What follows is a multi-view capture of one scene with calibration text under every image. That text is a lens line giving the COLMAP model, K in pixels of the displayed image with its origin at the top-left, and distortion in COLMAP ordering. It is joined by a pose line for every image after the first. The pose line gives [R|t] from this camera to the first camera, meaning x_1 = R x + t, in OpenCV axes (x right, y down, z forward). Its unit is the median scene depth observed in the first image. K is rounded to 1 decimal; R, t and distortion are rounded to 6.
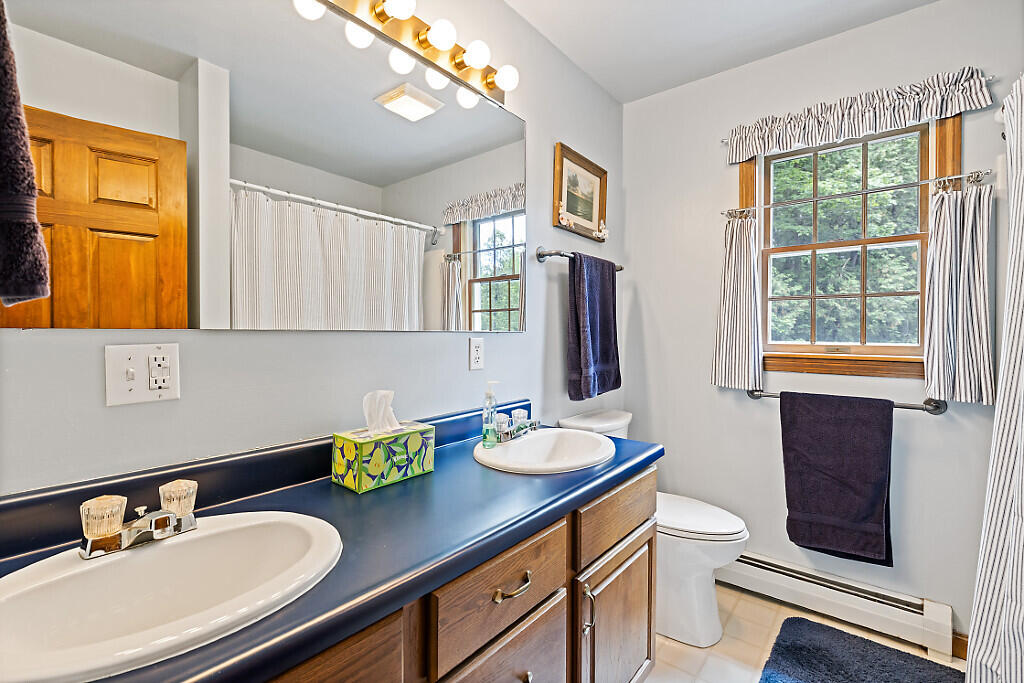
lens RADIAL K [[463.4, 0, 509.8], [0, 463.4, 338.6], [0, 0, 1]] dist [-0.003778, -0.001015]
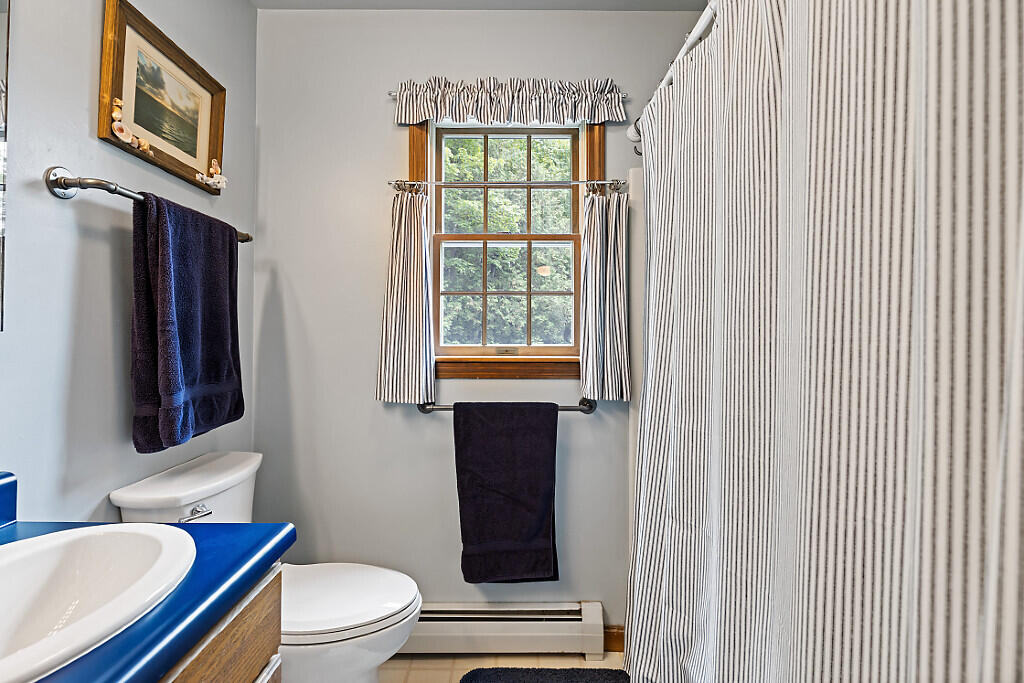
lens RADIAL K [[484.7, 0, 516.1], [0, 484.7, 311.7], [0, 0, 1]] dist [0.007426, 0.000110]
pose [[0.772622, 0.025679, 0.634347, 0.112972], [0.011978, 0.998414, -0.055006, -0.001326], [-0.634753, 0.050097, 0.771089, 0.250431]]
